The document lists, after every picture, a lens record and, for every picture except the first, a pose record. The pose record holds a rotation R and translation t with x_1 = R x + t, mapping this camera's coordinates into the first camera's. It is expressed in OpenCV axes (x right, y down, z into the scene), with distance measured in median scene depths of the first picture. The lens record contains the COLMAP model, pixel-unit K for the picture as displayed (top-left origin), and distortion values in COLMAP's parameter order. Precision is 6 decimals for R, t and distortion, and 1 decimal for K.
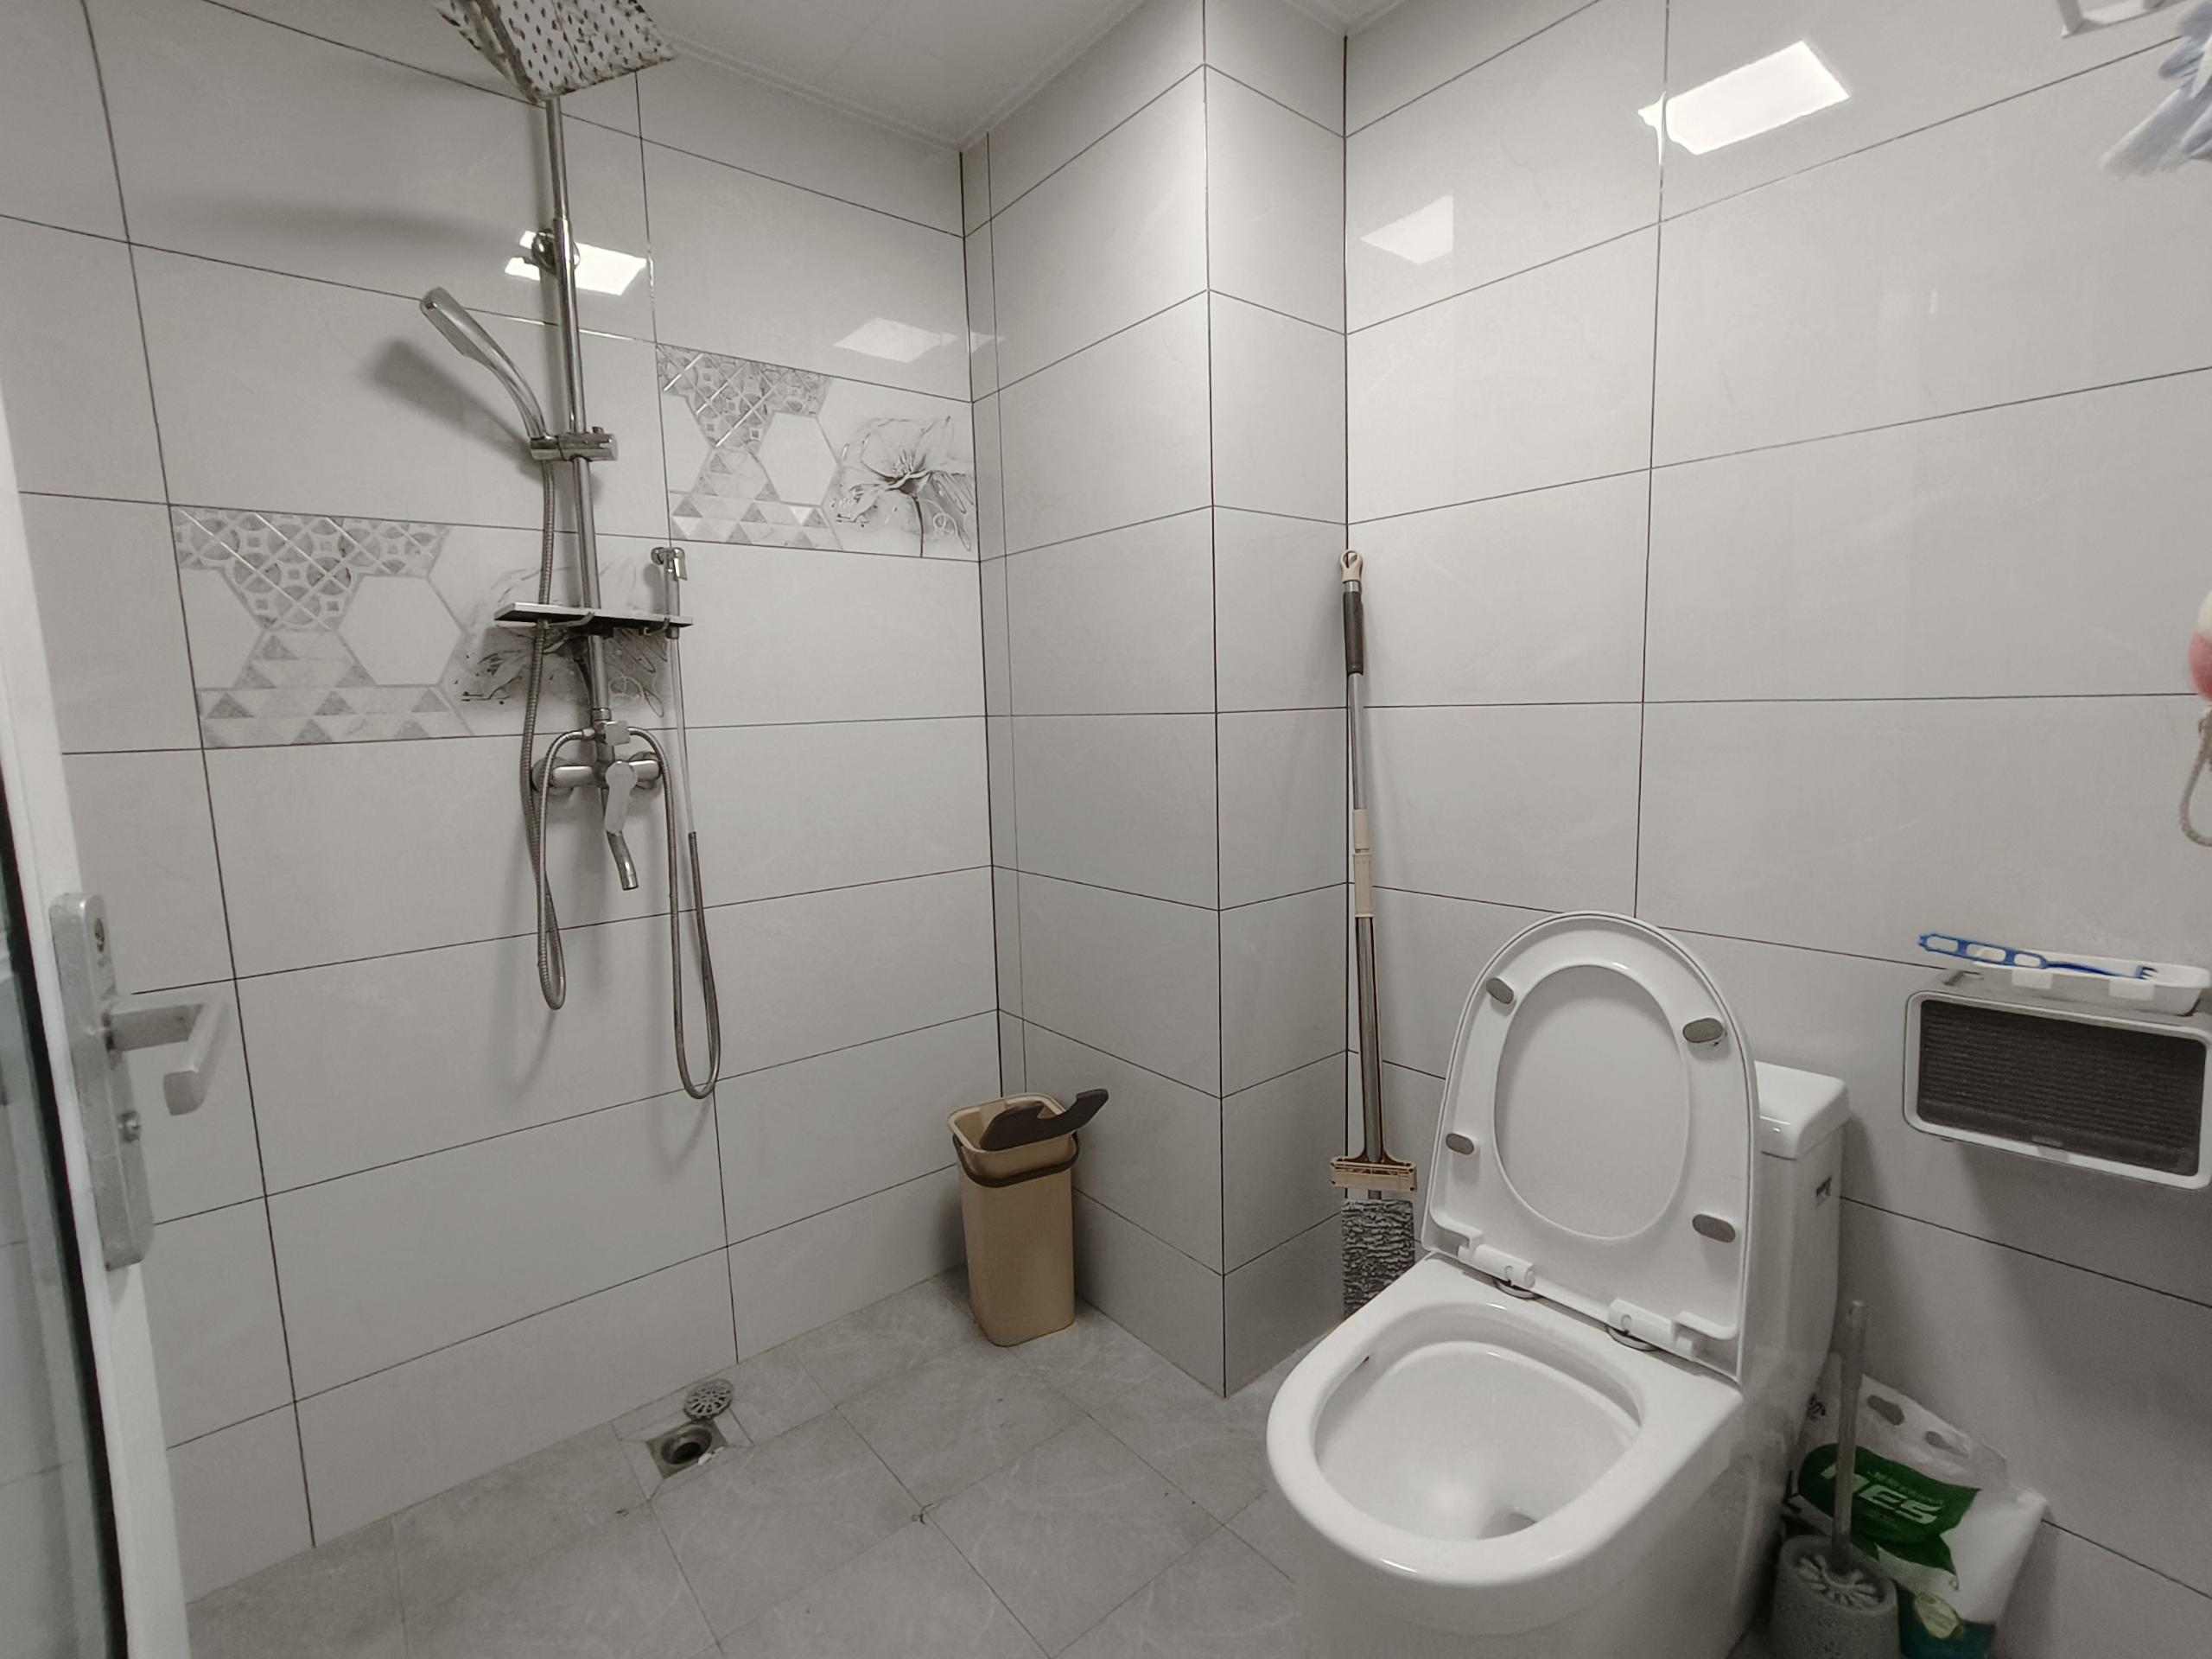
lens RADIAL K [[1015.3, 0, 1107.9], [0, 1015.3, 819.8], [0, 0, 1]] dist [-0.019581, 0.000932]
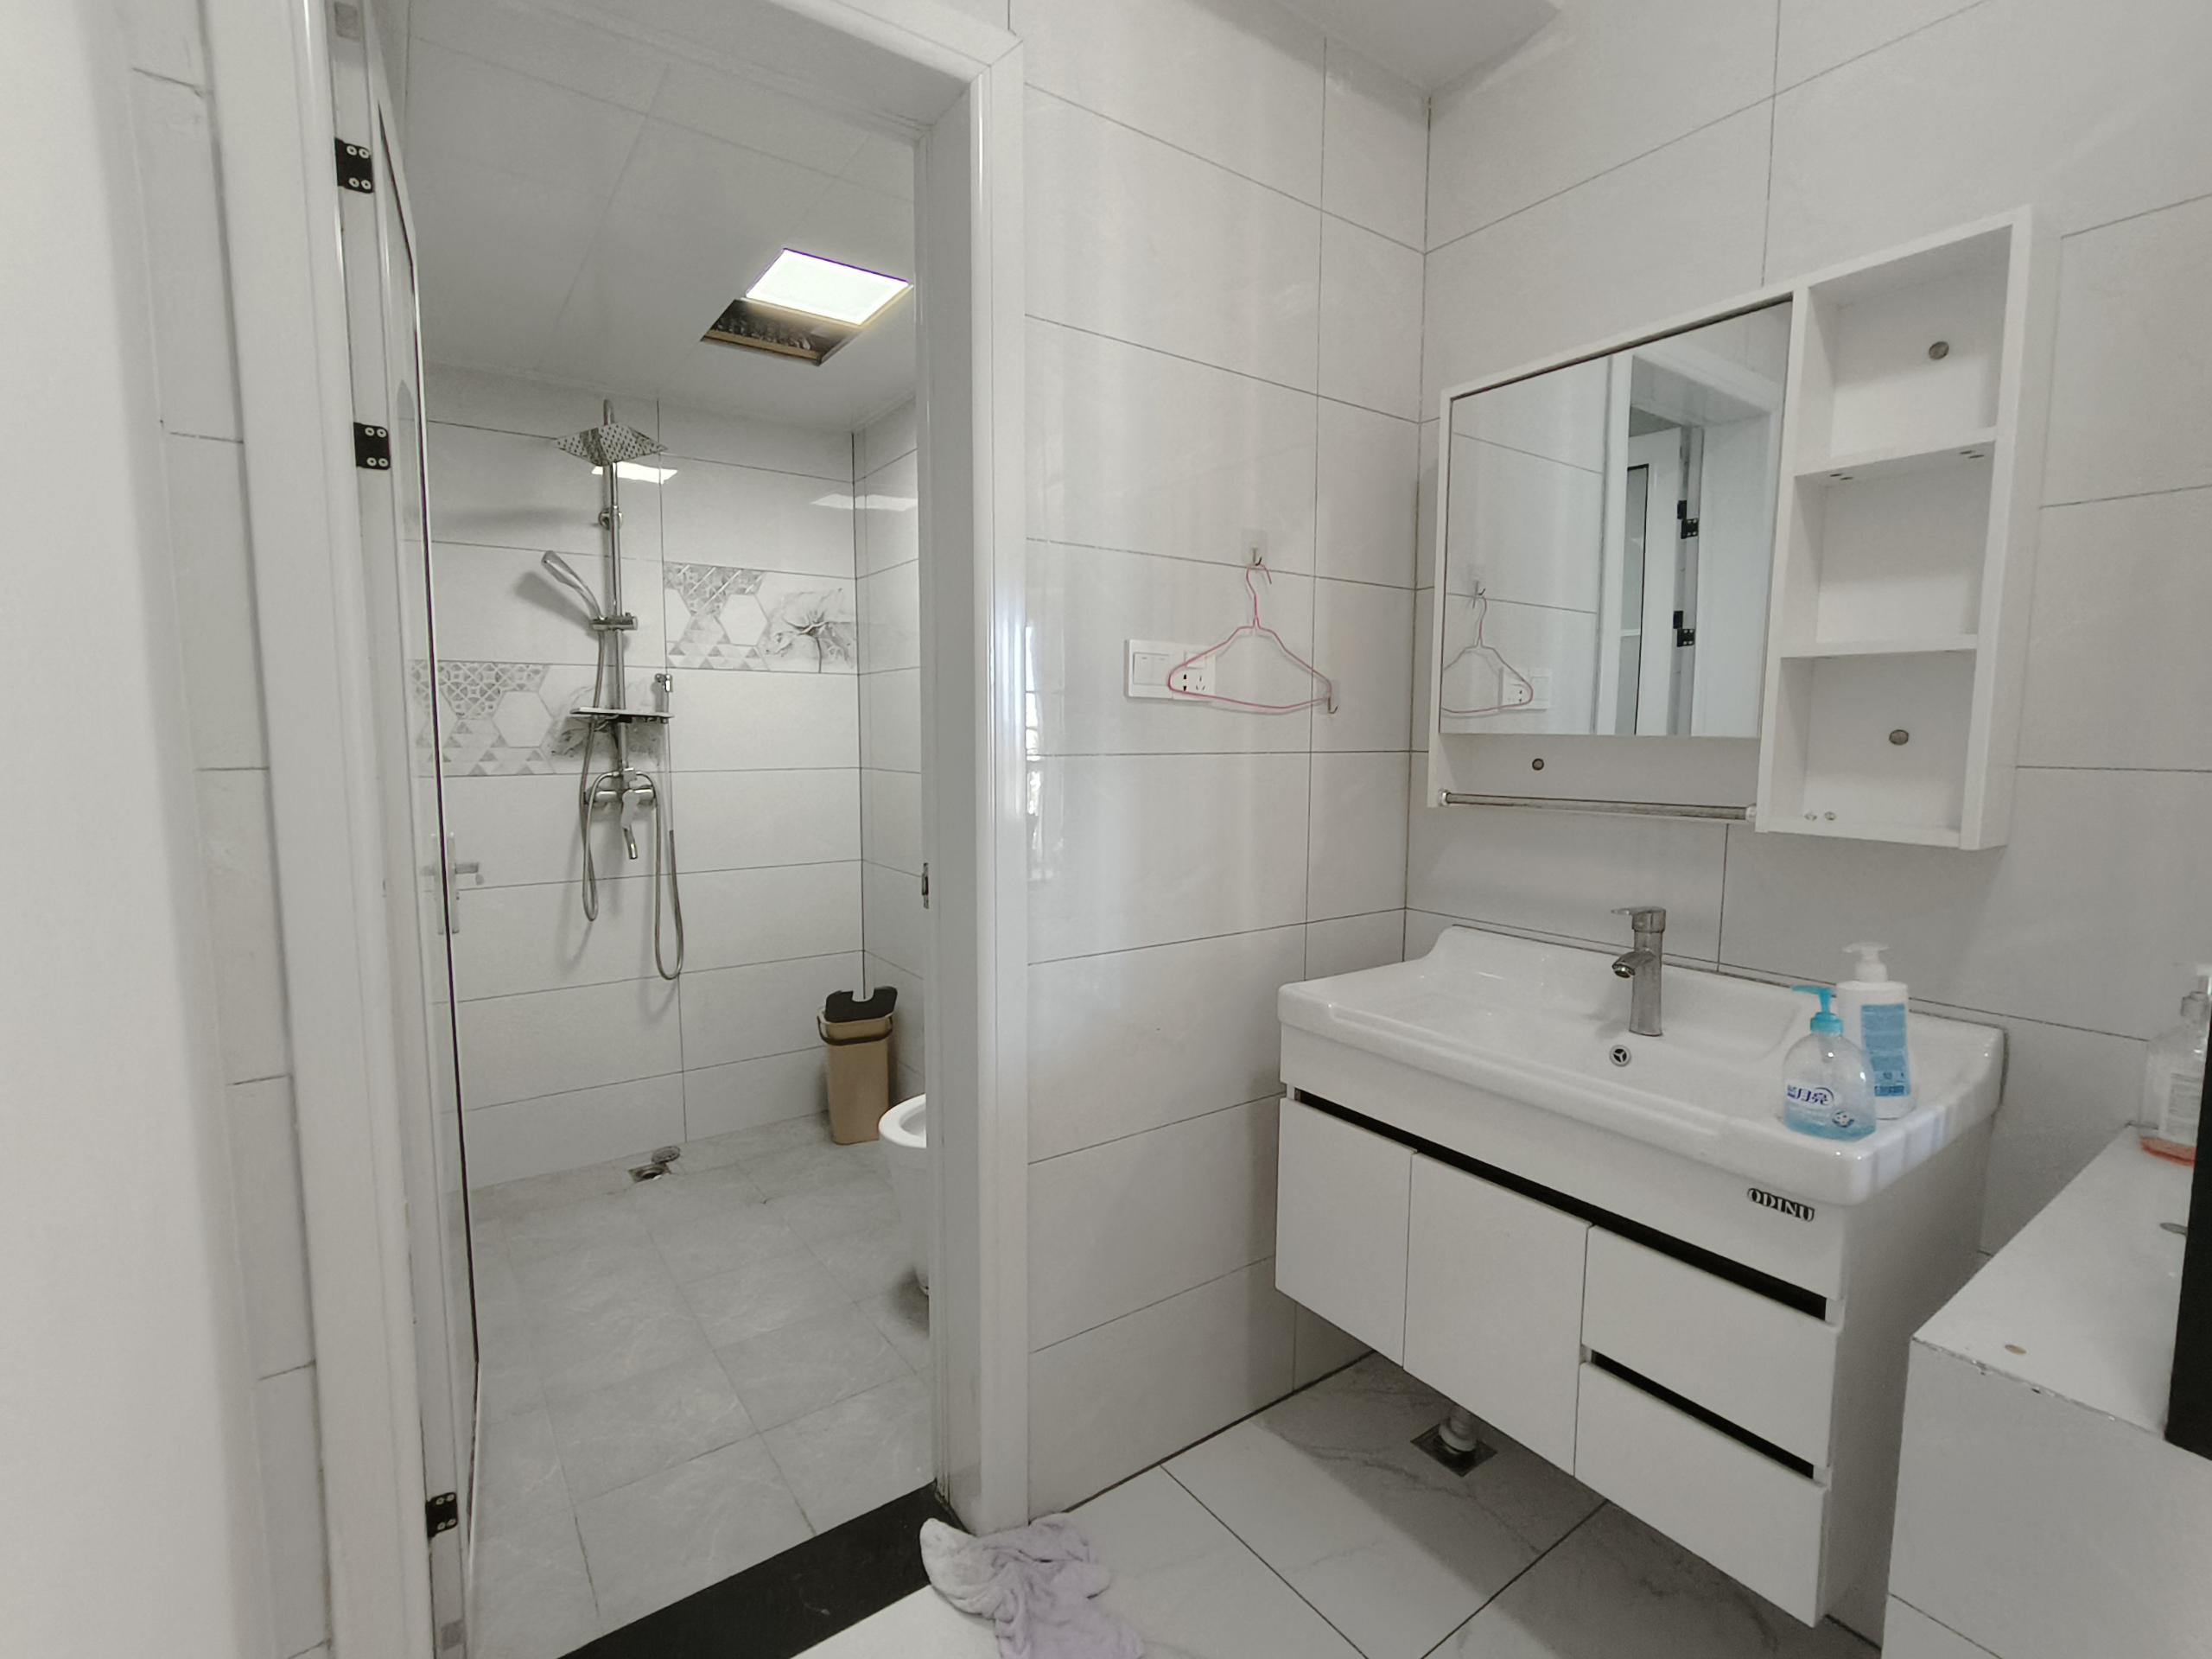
lens RADIAL K [[1015.3, 0, 1105.1], [0, 1015.3, 832.2], [0, 0, 1]] dist [-0.019581, 0.000932]
pose [[0.997782, 0.039975, -0.053222, 0.467476], [-0.040952, 0.999010, -0.017383, 0.016112], [0.052475, 0.019524, 0.998431, -0.775868]]
